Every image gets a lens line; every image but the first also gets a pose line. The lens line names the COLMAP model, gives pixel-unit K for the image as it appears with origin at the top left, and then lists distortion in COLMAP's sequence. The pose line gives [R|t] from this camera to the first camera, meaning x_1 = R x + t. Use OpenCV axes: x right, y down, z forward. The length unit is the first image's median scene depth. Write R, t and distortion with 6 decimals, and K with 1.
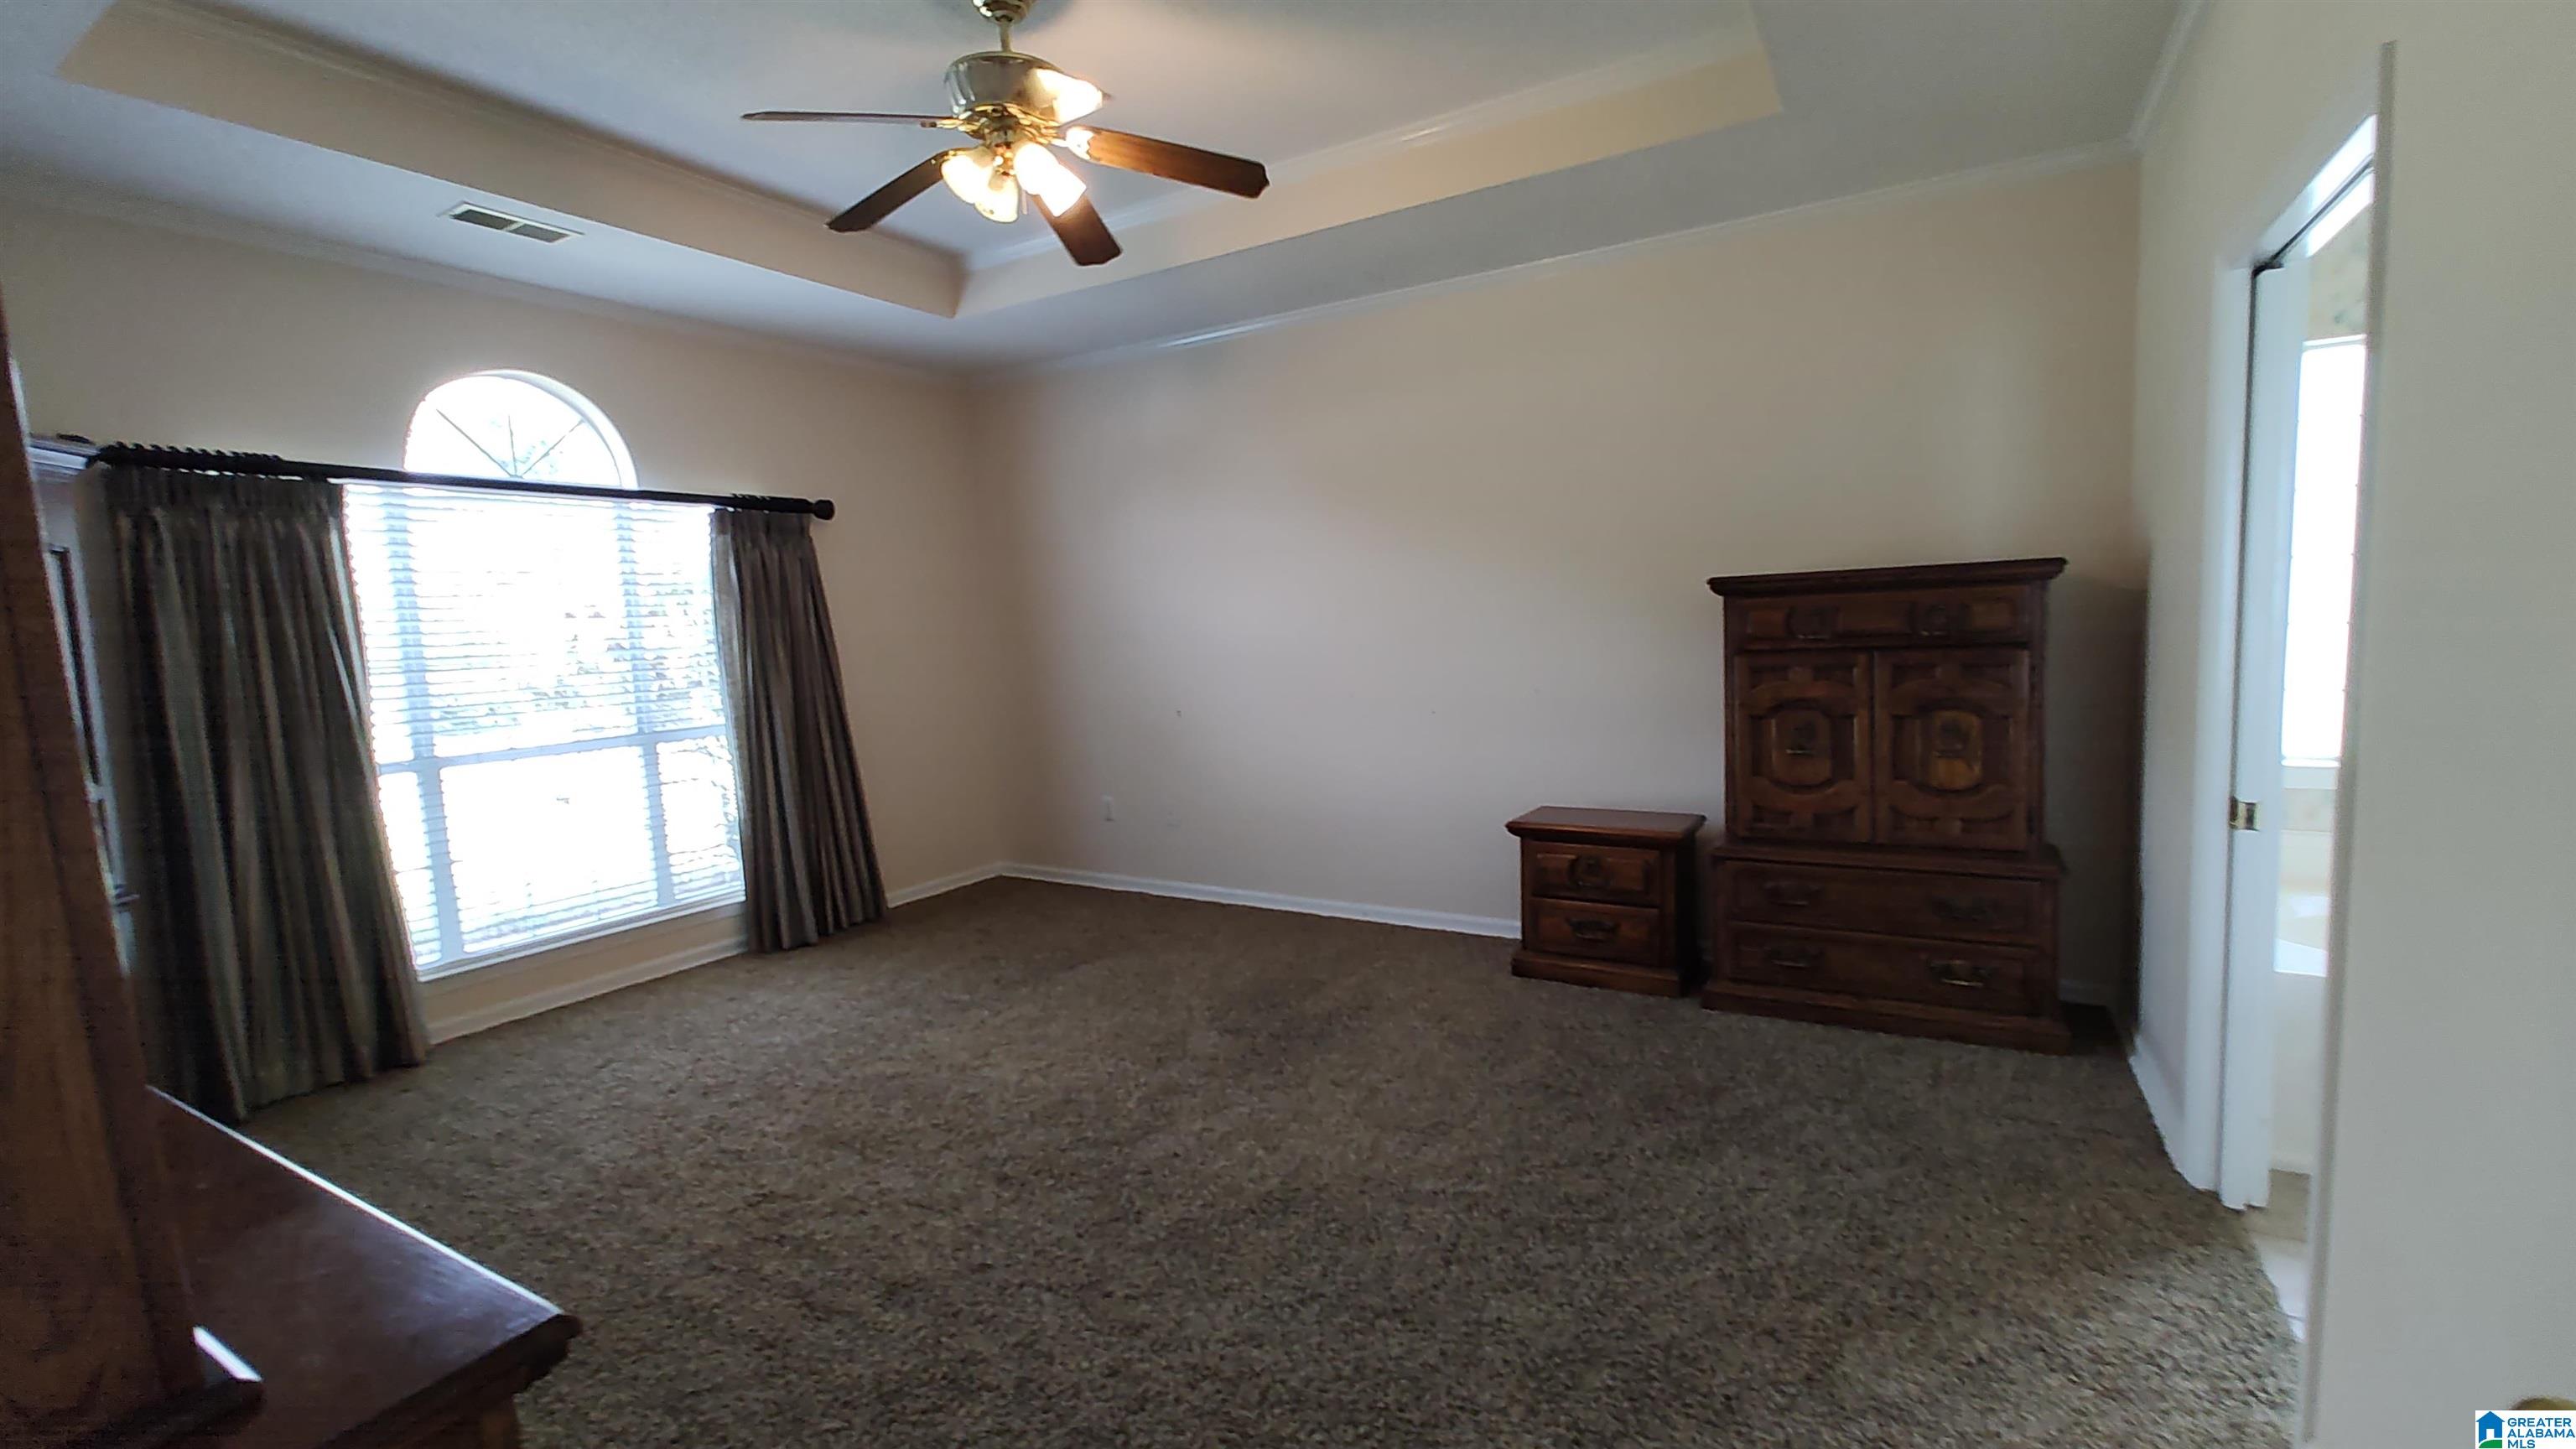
lens RADIAL K [[1092.6, 0, 1284.4], [0, 1092.6, 725.4], [0, 0, 1]] dist [-0.002405, 0.000368]
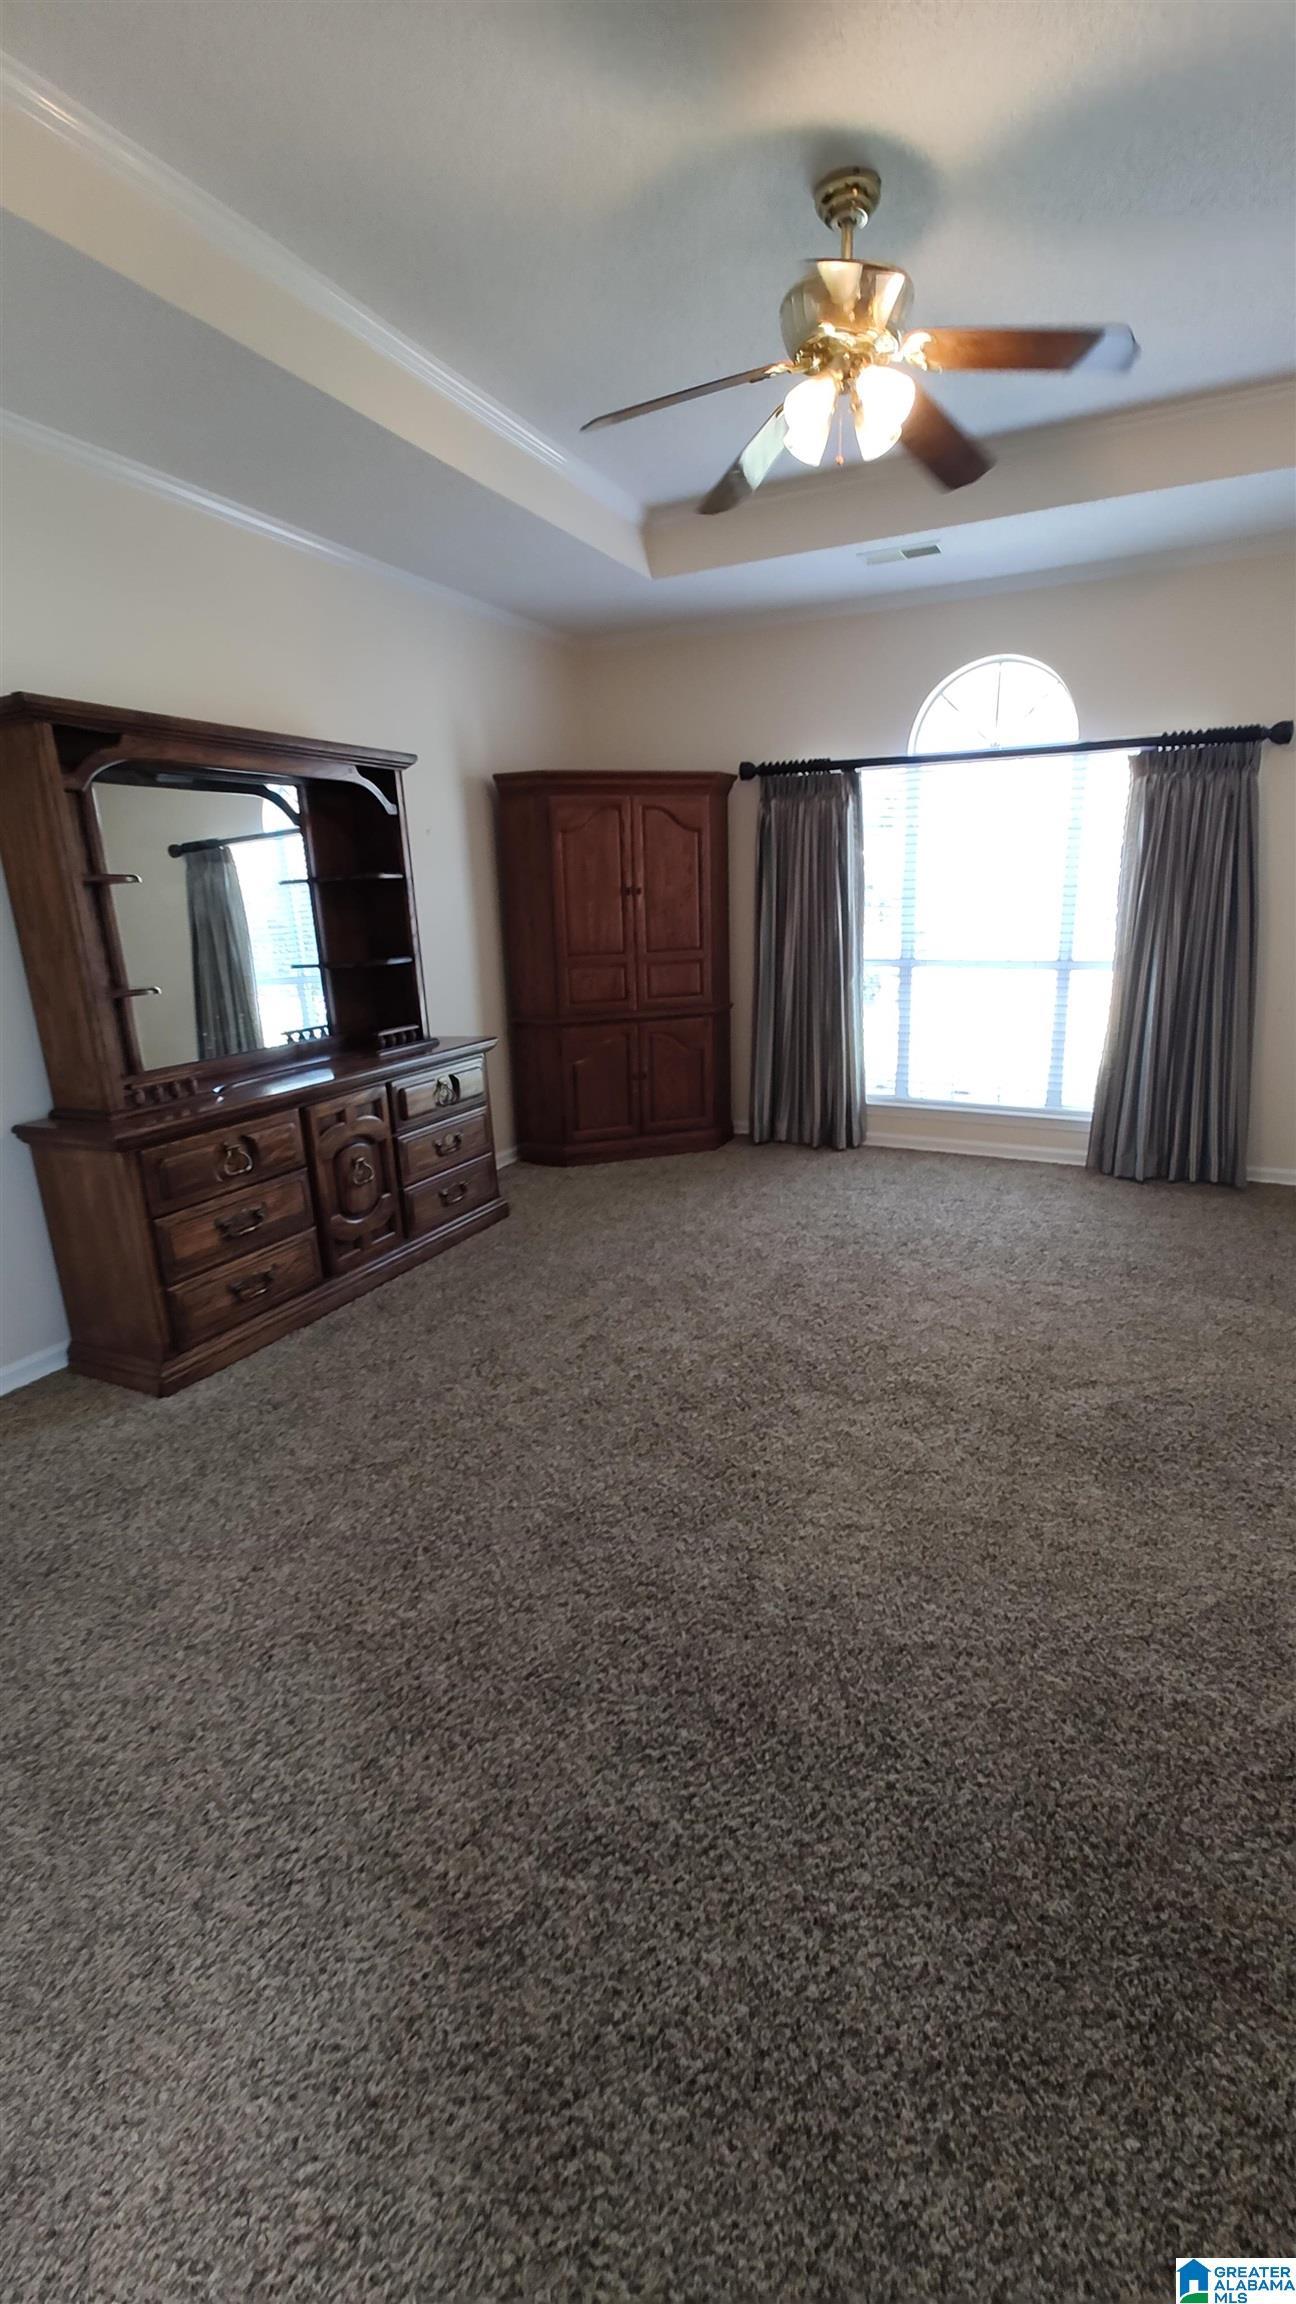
lens RADIAL K [[977.2, 0, 648.0], [0, 977.2, 1152.0], [0, 0, 1]] dist [-0.002405, 0.000368]
pose [[0.092515, 0.301857, -0.948854, 0.509019], [-0.075973, 0.952303, 0.295546, -0.086163], [0.992809, 0.044745, 0.111035, 0.520543]]
